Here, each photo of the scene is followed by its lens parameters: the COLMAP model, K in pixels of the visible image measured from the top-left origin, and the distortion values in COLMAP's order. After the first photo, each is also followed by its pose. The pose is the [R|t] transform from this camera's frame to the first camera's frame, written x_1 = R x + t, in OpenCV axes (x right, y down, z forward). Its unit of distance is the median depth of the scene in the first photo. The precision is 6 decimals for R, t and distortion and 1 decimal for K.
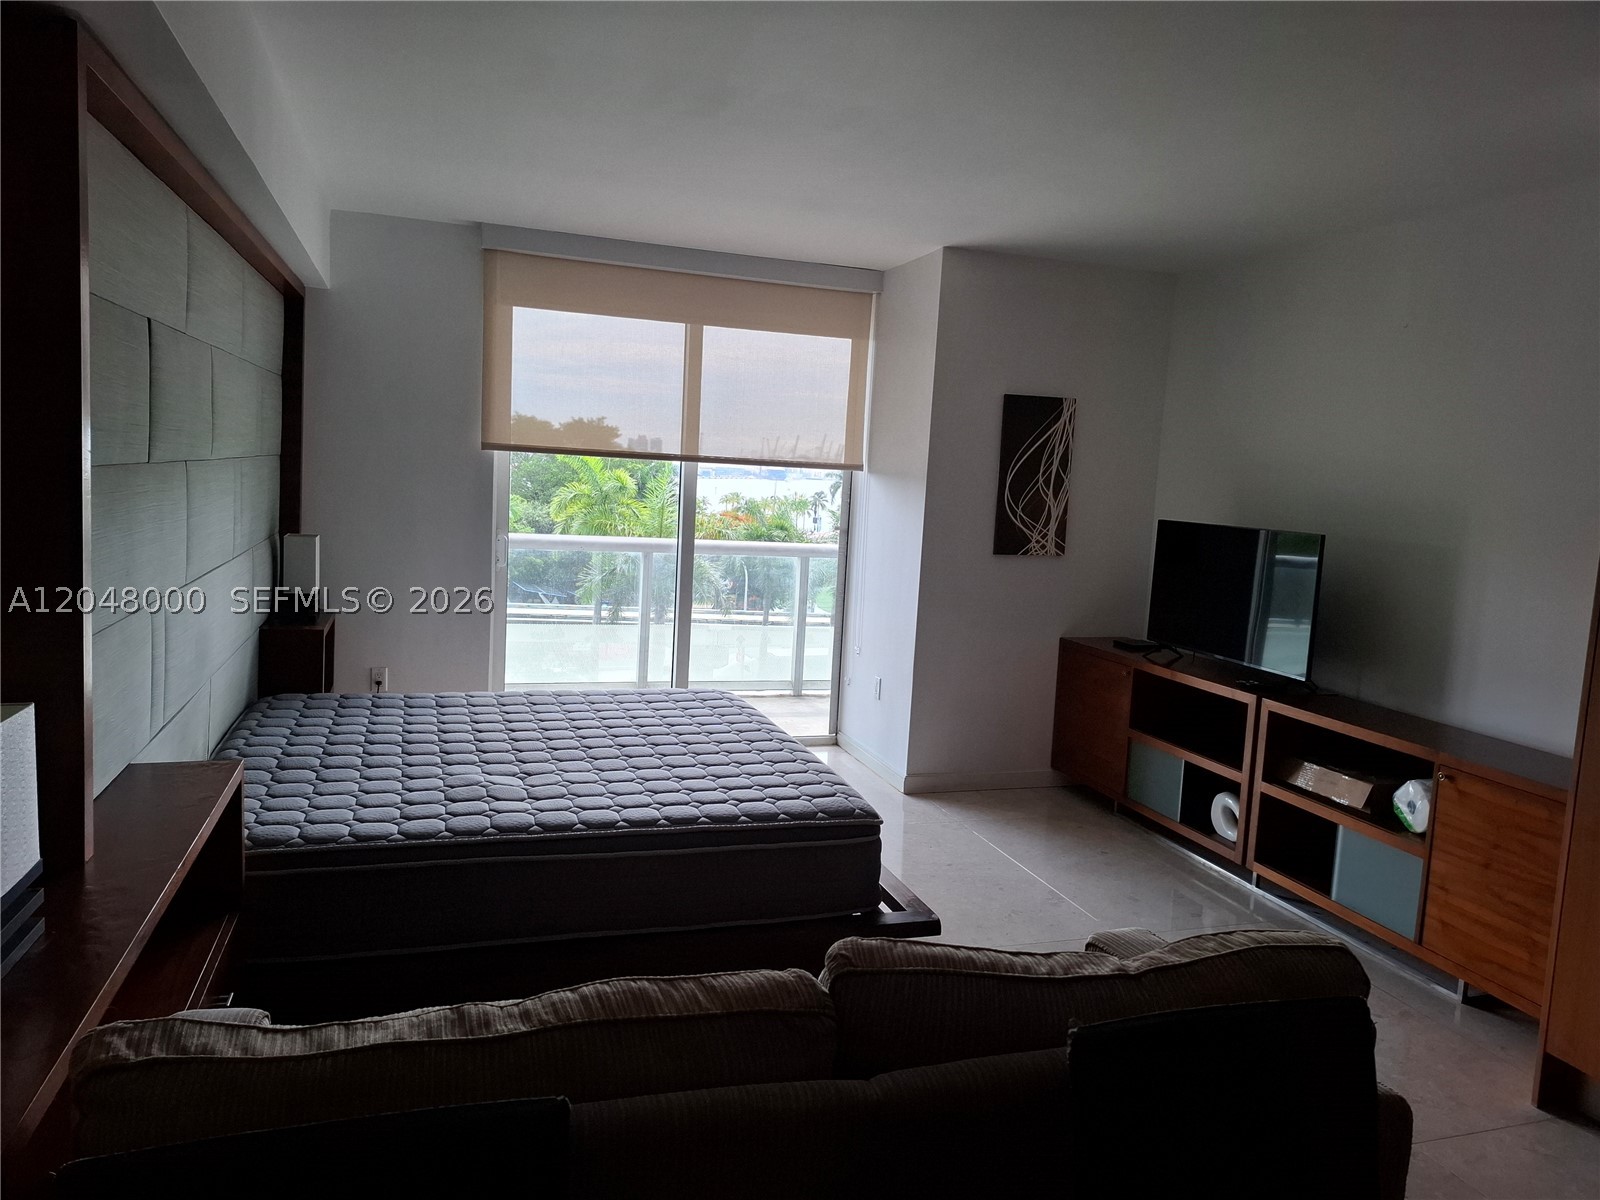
lens RADIAL K [[1105.8, 0, 800.0], [0, 1105.8, 600.0], [0, 0, 1]] dist [0.136689, -0.200409]
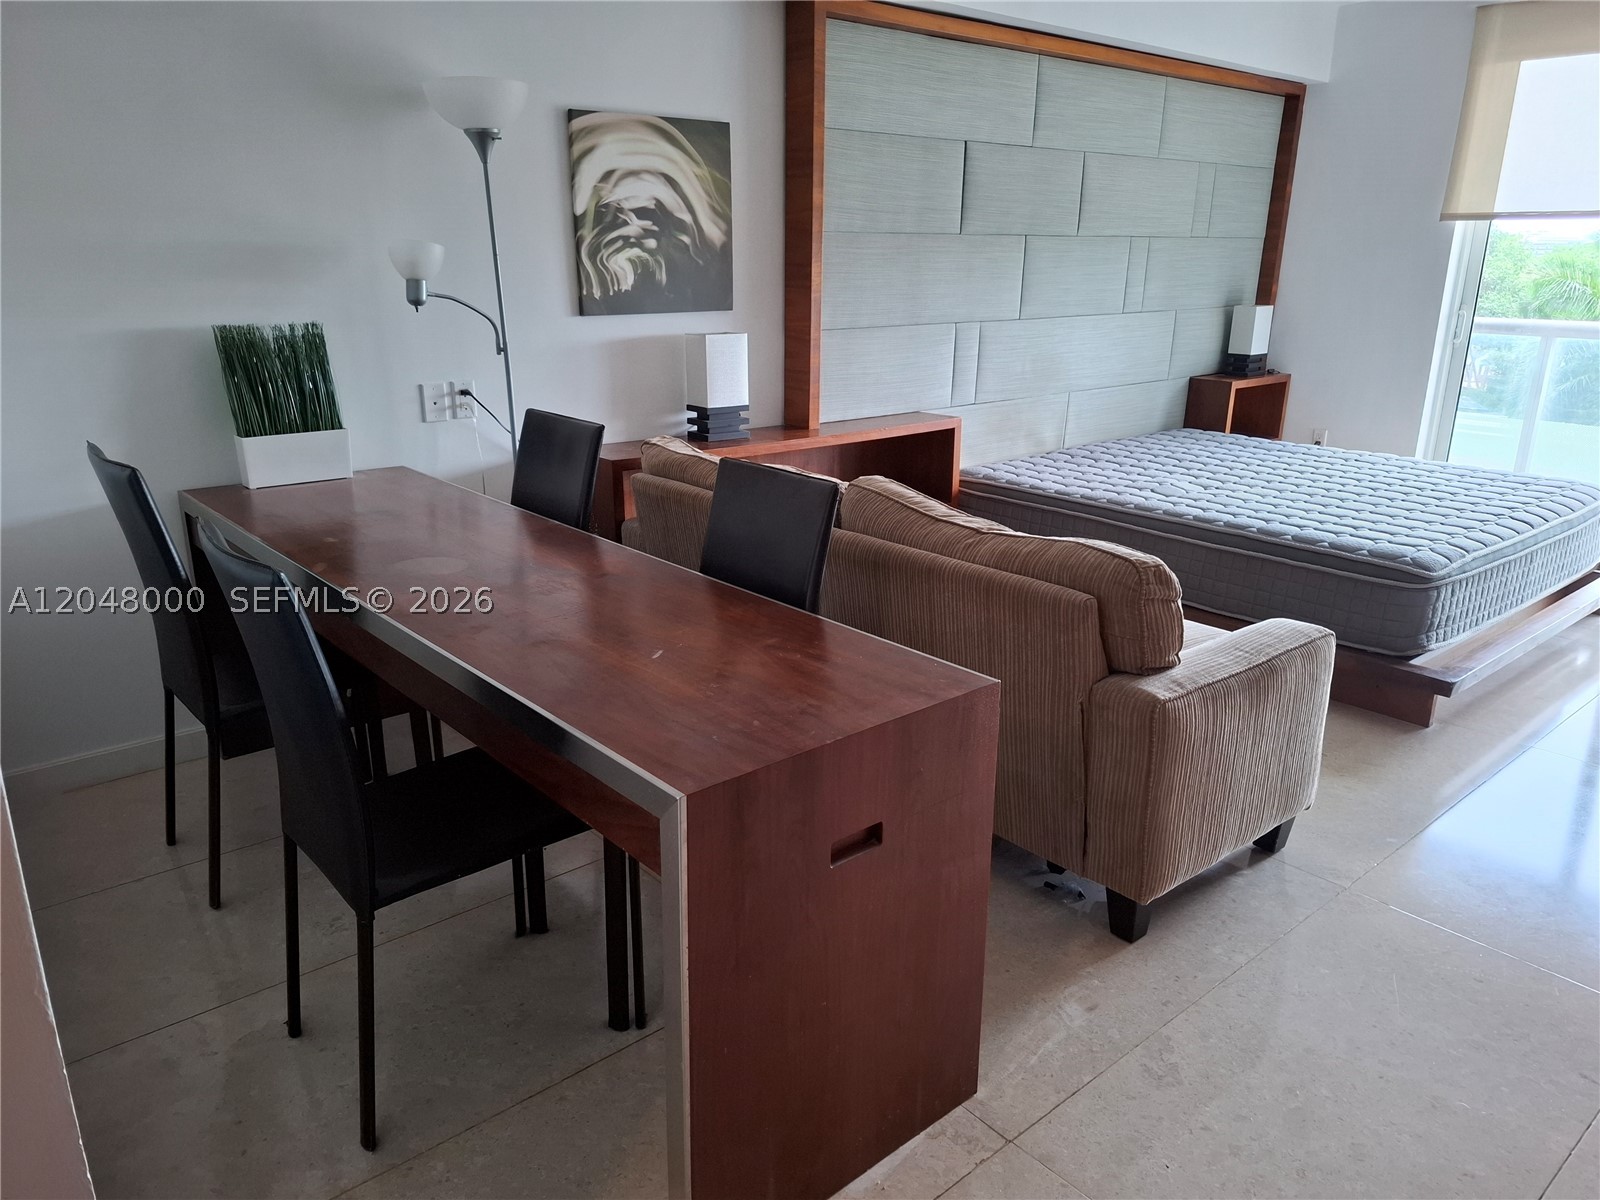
lens RADIAL K [[1105.8, 0, 800.0], [0, 1105.8, 600.0], [0, 0, 1]] dist [0.136689, -0.200409]
pose [[0.380712, 0.227564, -0.896255, 0.483000], [-0.097935, 0.973717, 0.205632, 0.045414], [0.919493, 0.009488, 0.392992, 0.067632]]
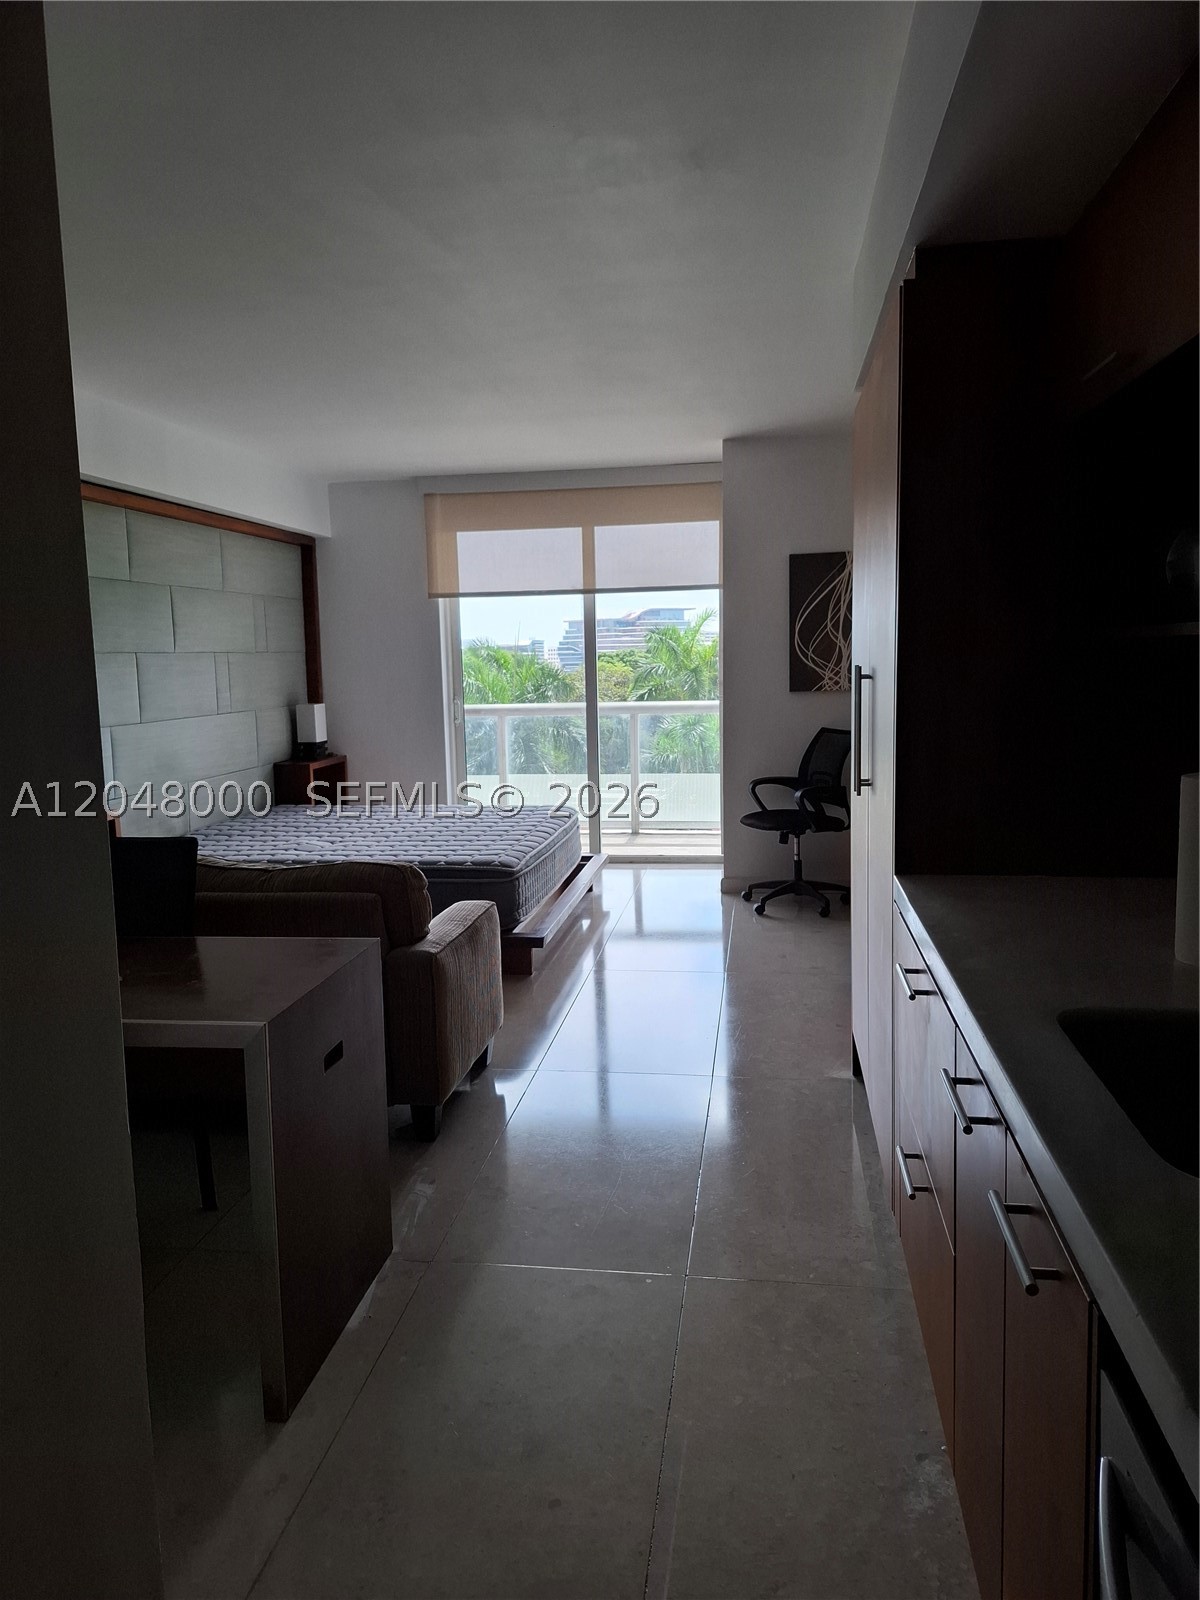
lens RADIAL K [[1105.8, 0, 600.0], [0, 1105.8, 800.0], [0, 0, 1]] dist [0.136689, -0.200409]
pose [[0.889141, -0.013367, -0.457438, 0.530760], [0.015626, 0.999877, 0.001156, 0.068750], [0.457366, -0.008176, 0.889241, -0.138391]]
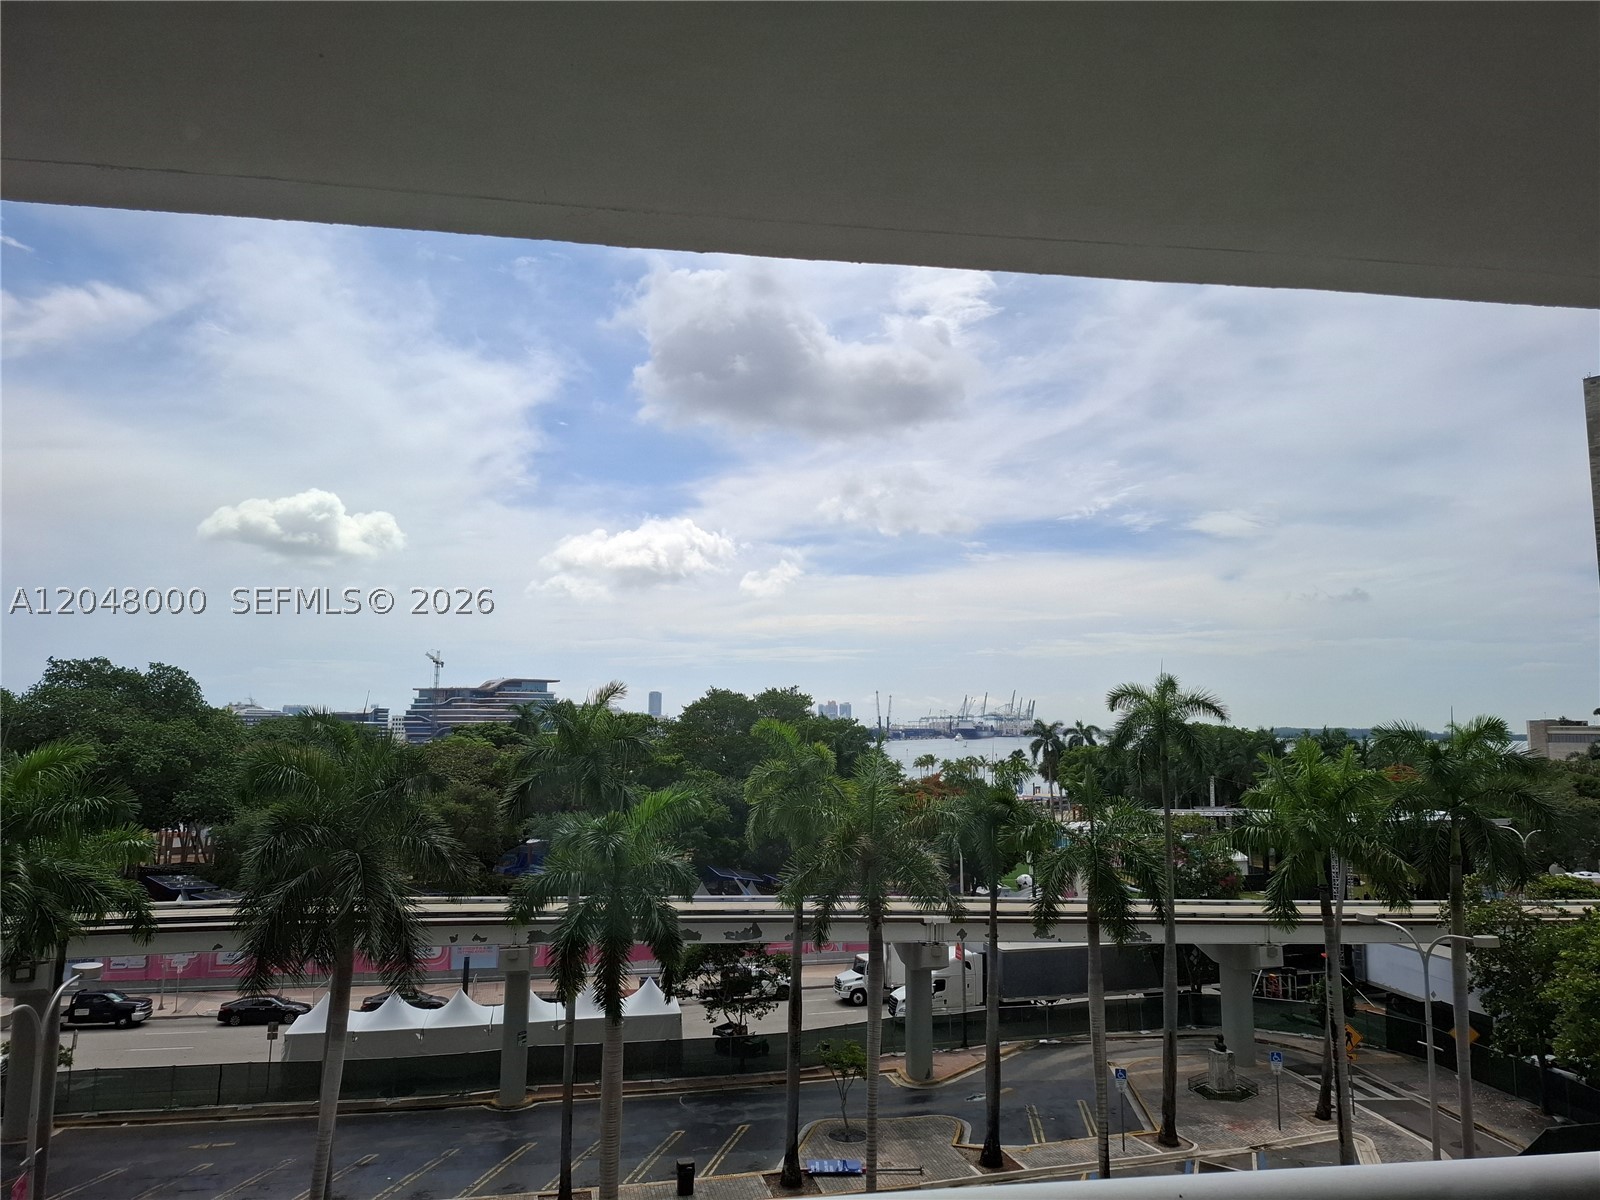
lens RADIAL K [[1105.8, 0, 800.0], [0, 1105.8, 600.0], [0, 0, 1]] dist [0.136689, -0.200409]
pose [[0.984545, -0.066631, -0.161962, -0.225996], [0.026967, 0.971446, -0.235724, -0.170554], [0.173044, 0.227713, 0.958229, 1.027454]]
